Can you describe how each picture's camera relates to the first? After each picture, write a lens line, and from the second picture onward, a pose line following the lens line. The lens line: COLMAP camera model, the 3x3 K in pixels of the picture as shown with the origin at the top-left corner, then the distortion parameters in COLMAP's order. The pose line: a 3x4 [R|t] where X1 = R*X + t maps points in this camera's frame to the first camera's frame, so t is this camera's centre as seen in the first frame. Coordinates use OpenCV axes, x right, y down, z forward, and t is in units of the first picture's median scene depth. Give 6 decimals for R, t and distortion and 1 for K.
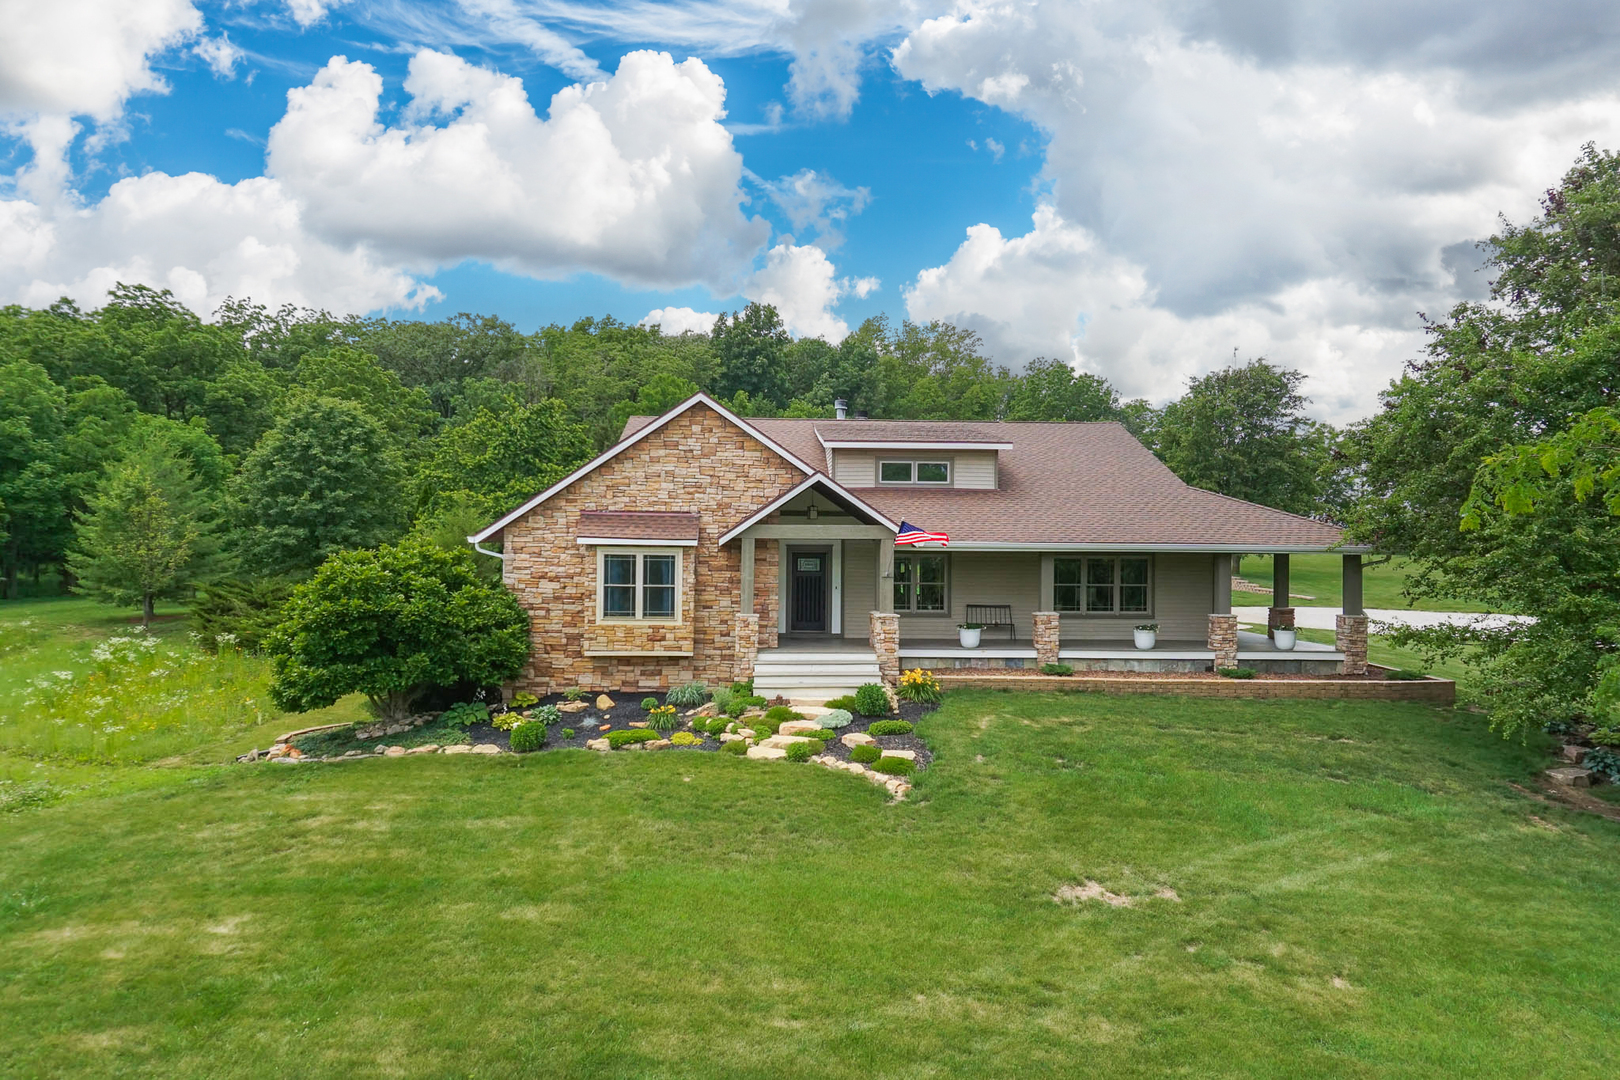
lens RADIAL K [[1156.1, 0, 810.0], [0, 1156.1, 540.0], [0, 0, 1]] dist [0.004072, 0.000228]
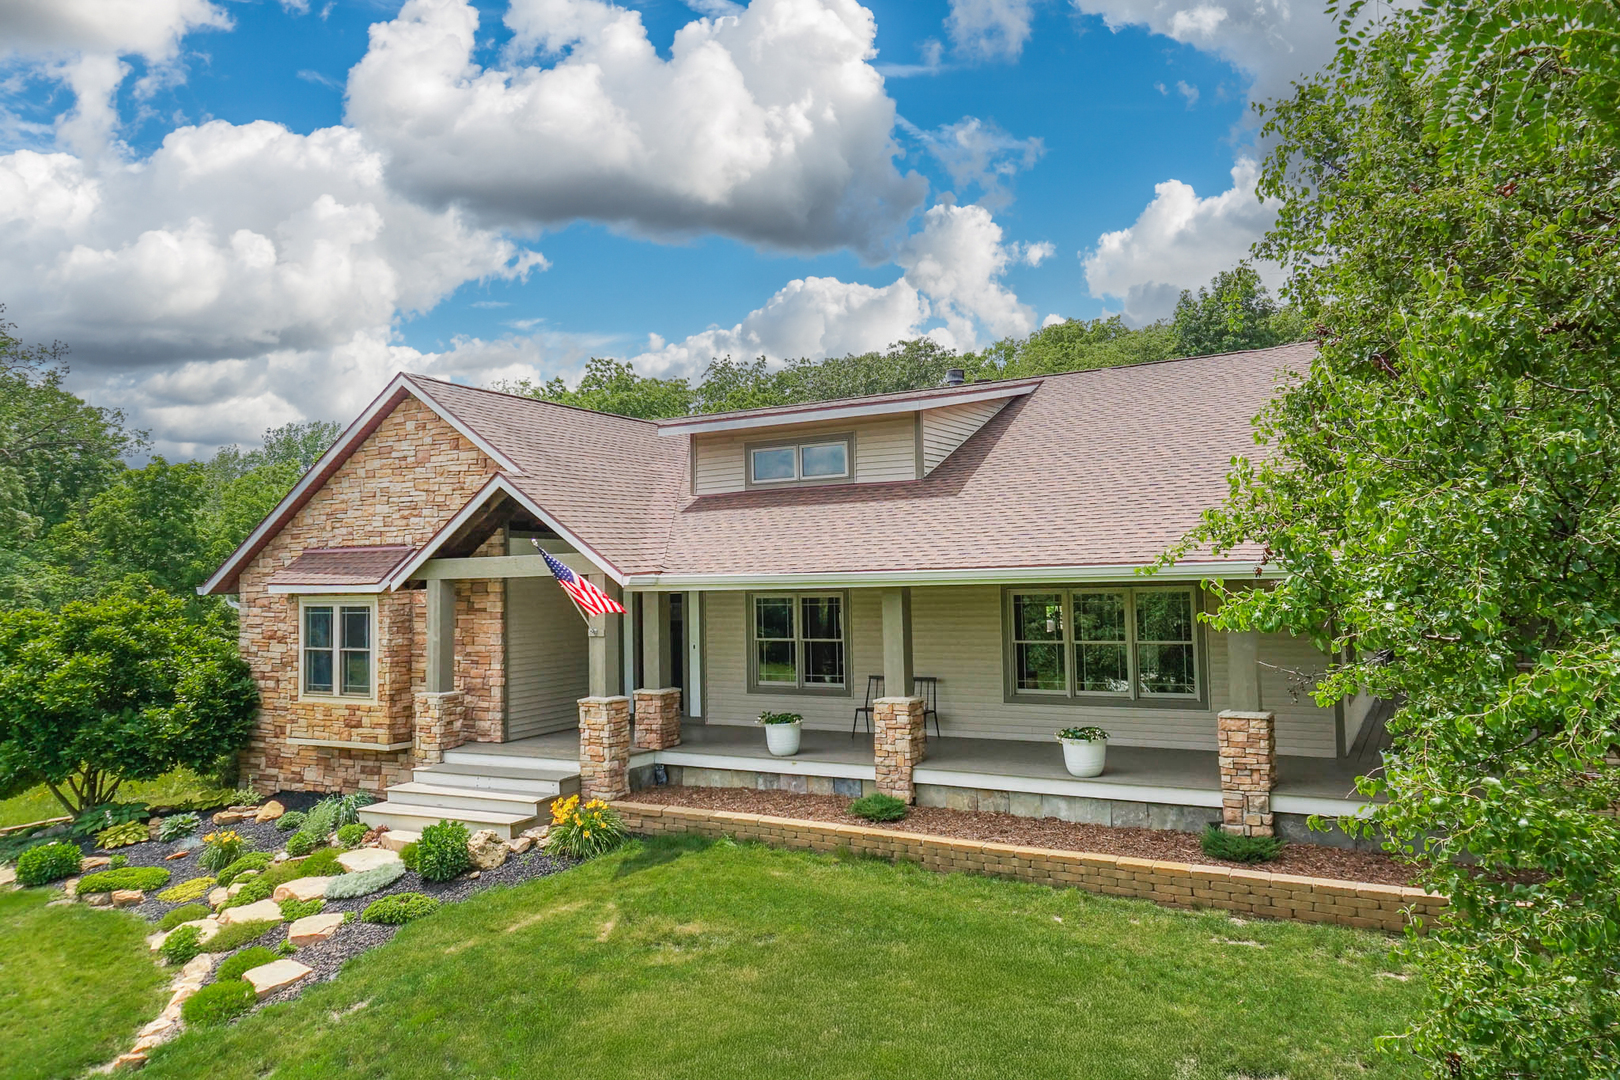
lens RADIAL K [[1156.1, 0, 810.0], [0, 1156.1, 540.0], [0, 0, 1]] dist [0.004072, 0.000228]
pose [[0.849300, -0.045848, -0.525915, 0.480657], [0.028480, 0.998750, -0.041077, 0.009289], [0.527141, 0.019908, 0.849544, 0.533545]]
